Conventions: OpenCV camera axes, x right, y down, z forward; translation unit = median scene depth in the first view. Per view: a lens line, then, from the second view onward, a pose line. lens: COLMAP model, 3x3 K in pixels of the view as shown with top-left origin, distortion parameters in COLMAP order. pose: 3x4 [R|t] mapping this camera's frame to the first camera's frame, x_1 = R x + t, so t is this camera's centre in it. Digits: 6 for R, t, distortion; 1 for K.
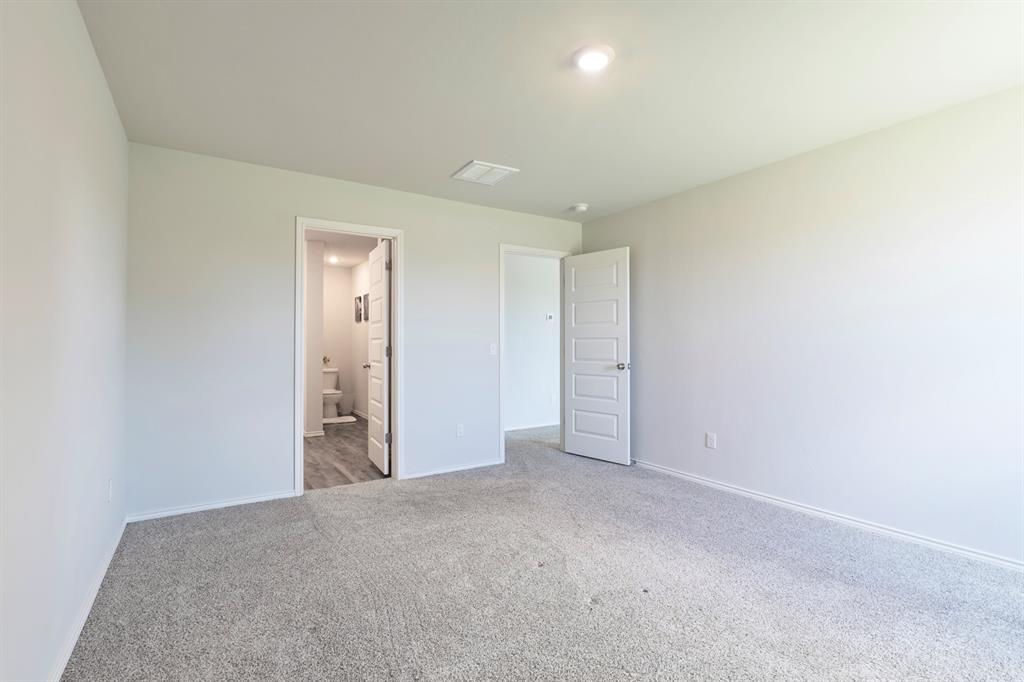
lens RADIAL K [[474.3, 0, 507.7], [0, 474.3, 341.8], [0, 0, 1]] dist [-0.015688, 0.001975]
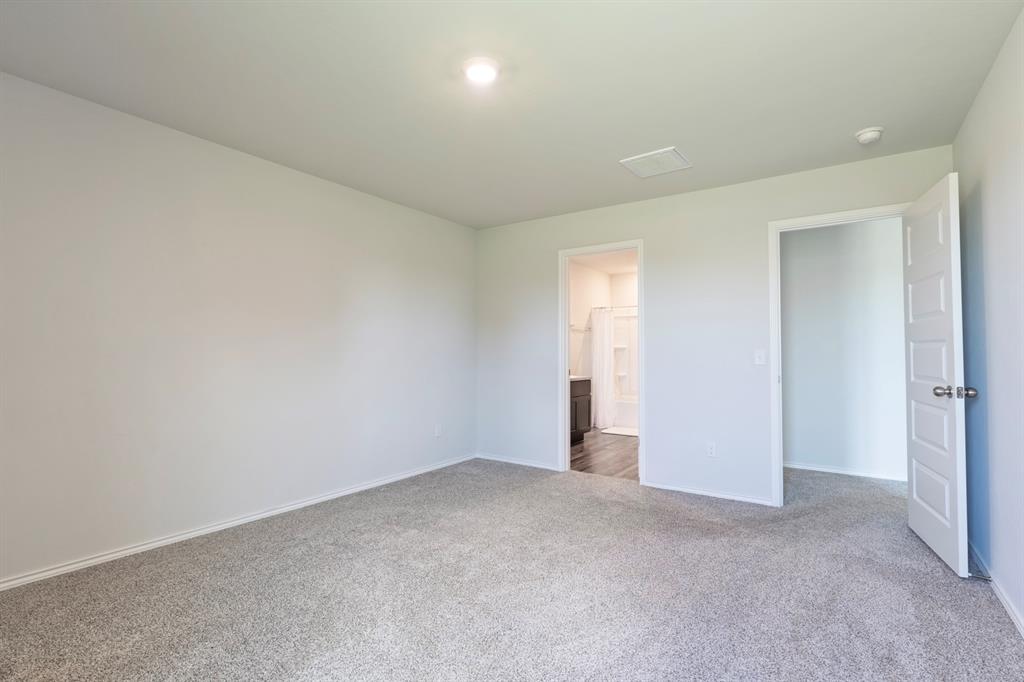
lens RADIAL K [[474.3, 0, 507.2], [0, 474.3, 335.9], [0, 0, 1]] dist [-0.015688, 0.001975]
pose [[0.379137, -0.024256, -0.925022, 0.556193], [-0.000548, 0.999650, -0.026438, 0.001084], [0.925340, 0.010530, 0.378991, 0.322530]]
